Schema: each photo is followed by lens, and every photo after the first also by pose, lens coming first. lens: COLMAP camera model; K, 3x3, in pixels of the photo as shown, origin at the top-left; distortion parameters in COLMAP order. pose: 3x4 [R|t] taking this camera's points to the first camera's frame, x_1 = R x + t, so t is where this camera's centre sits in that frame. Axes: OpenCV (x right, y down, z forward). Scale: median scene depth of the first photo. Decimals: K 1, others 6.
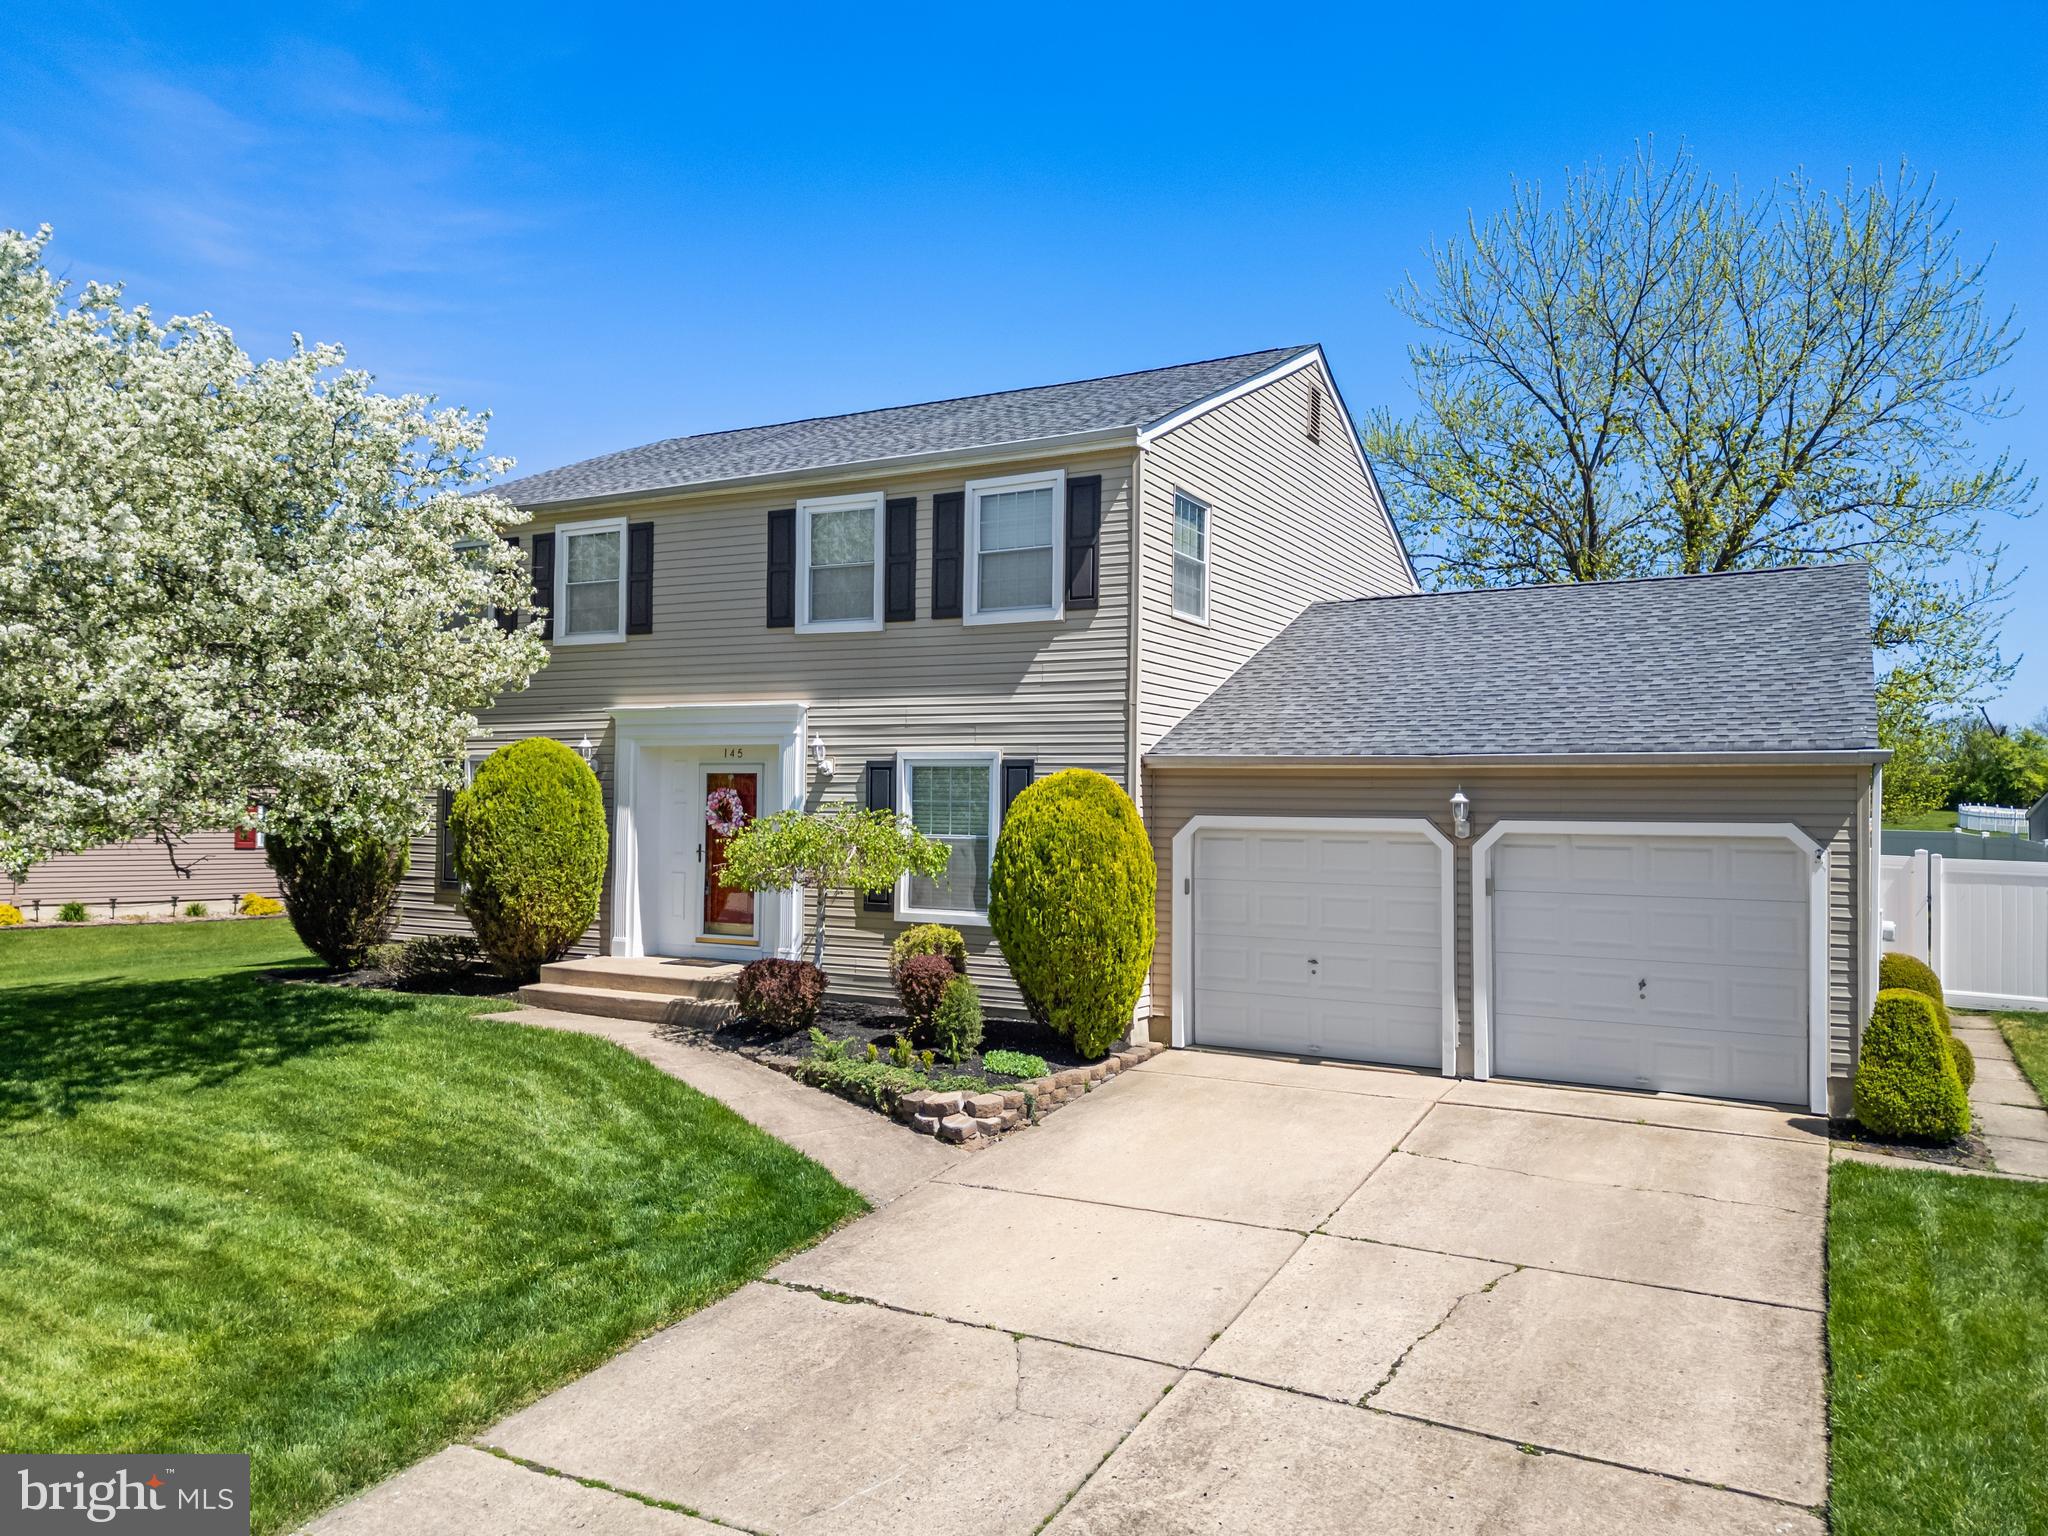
lens RADIAL K [[1444.1, 0, 1024.8], [0, 1444.1, 766.0], [0, 0, 1]] dist [-0.006992, -0.000195]
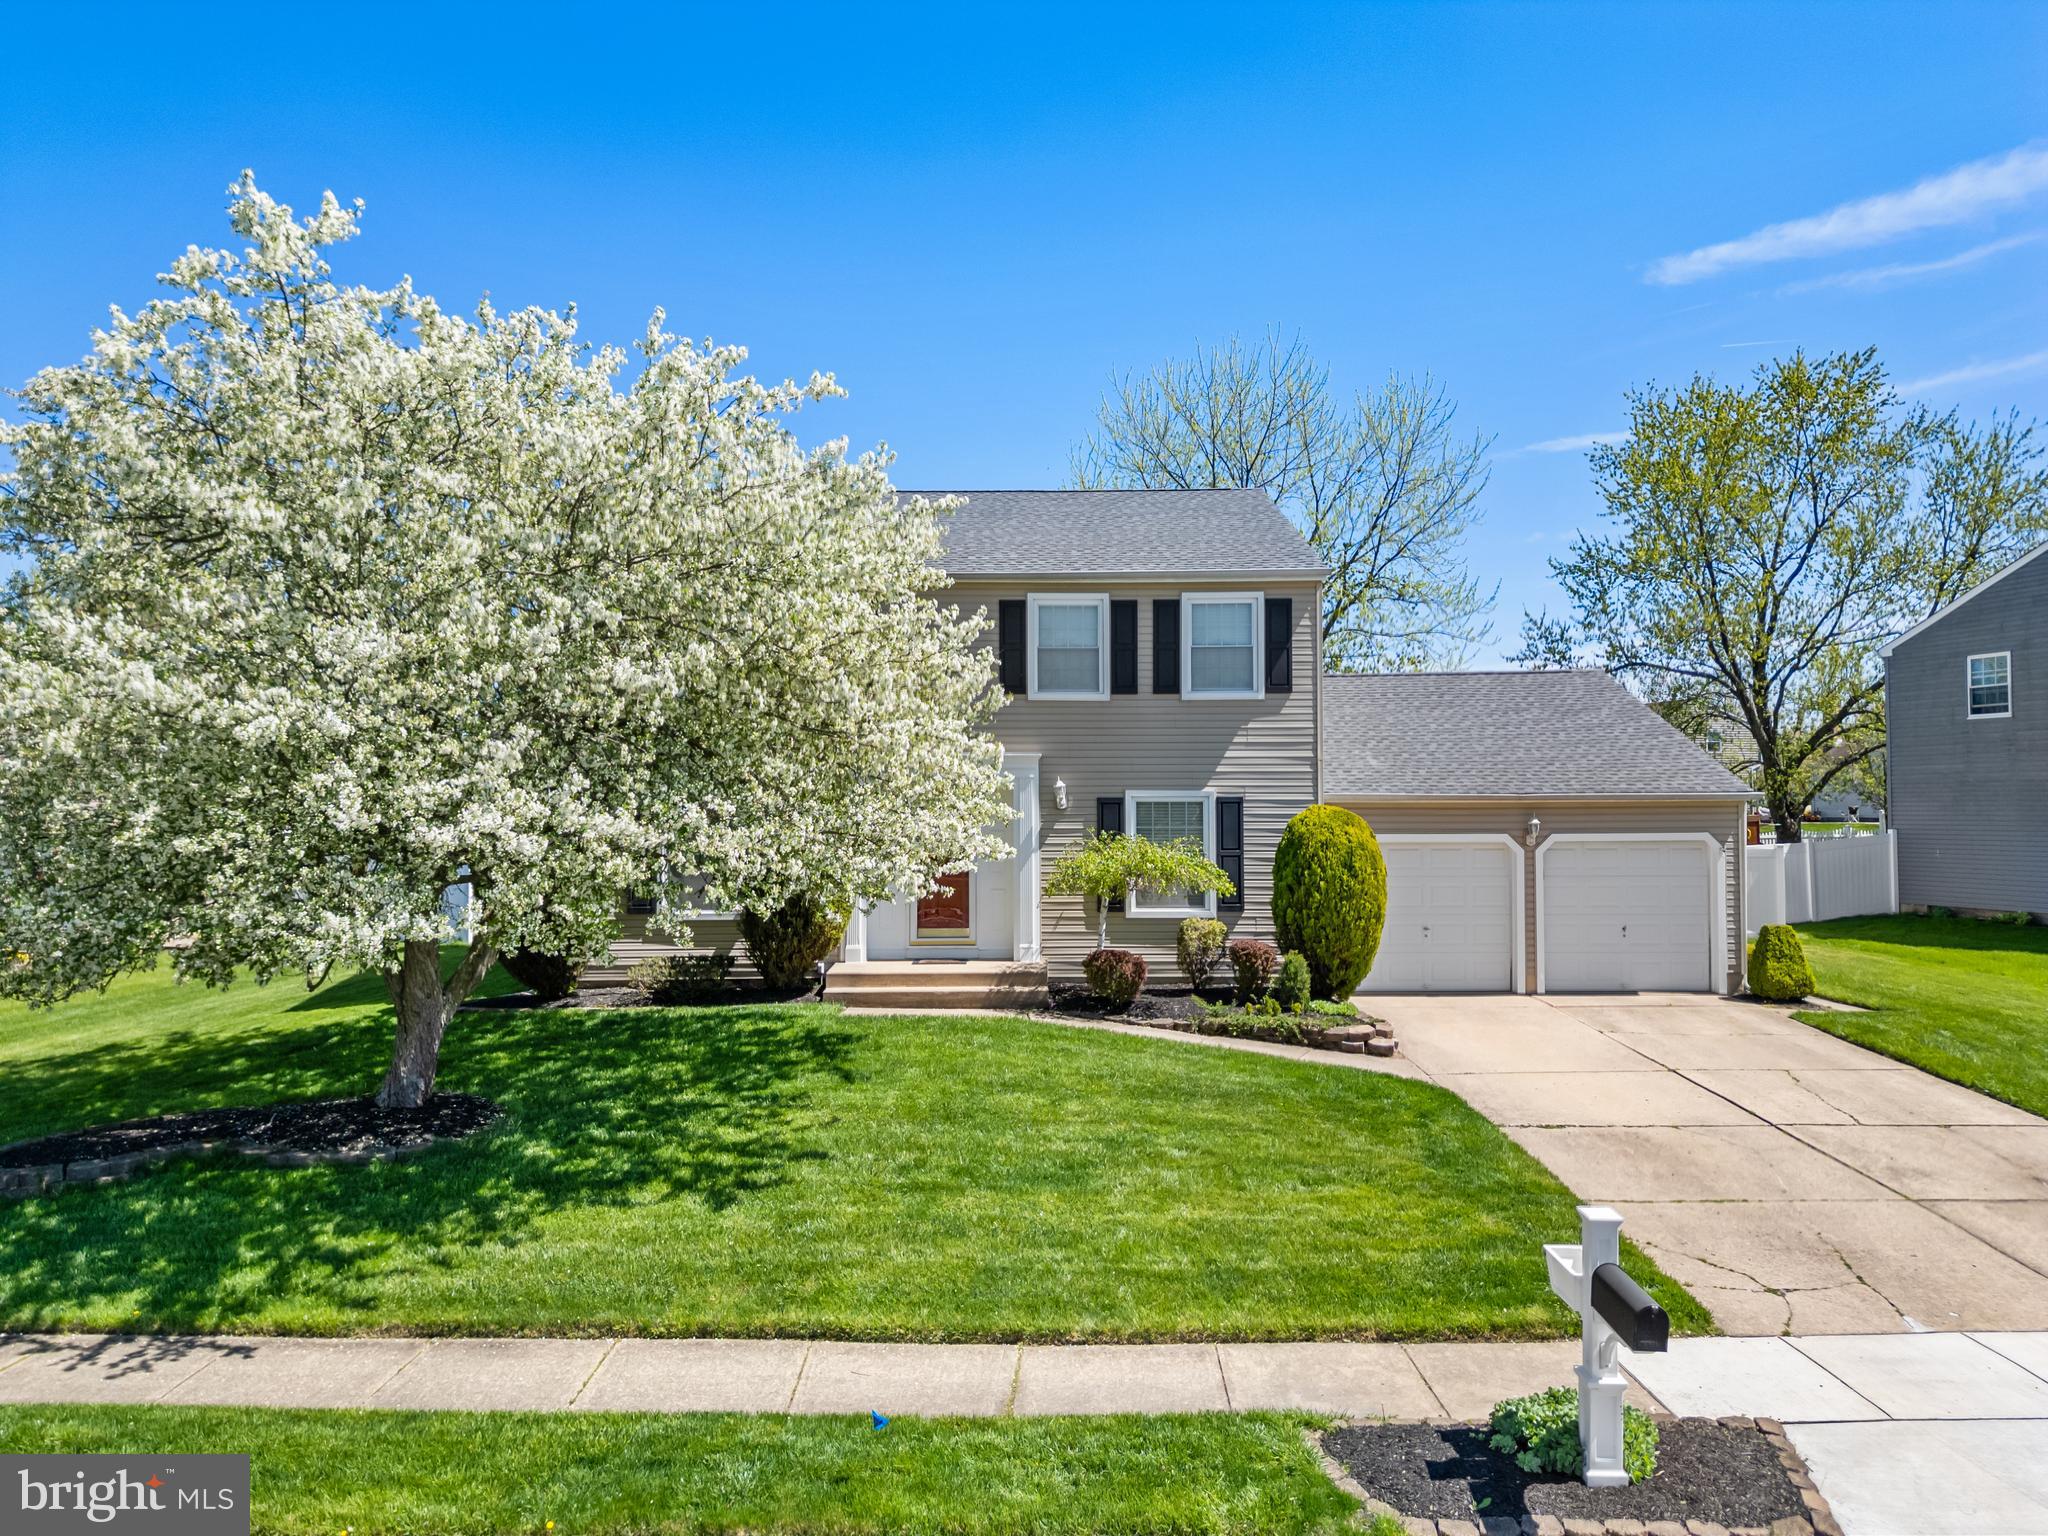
lens RADIAL K [[1444.1, 0, 1023.7], [0, 1444.1, 774.7], [0, 0, 1]] dist [-0.006992, -0.000195]
pose [[0.881045, -0.005129, 0.473004, -0.819854], [0.001413, 0.999965, 0.008210, -0.037352], [-0.473030, -0.006565, 0.881022, -0.132139]]
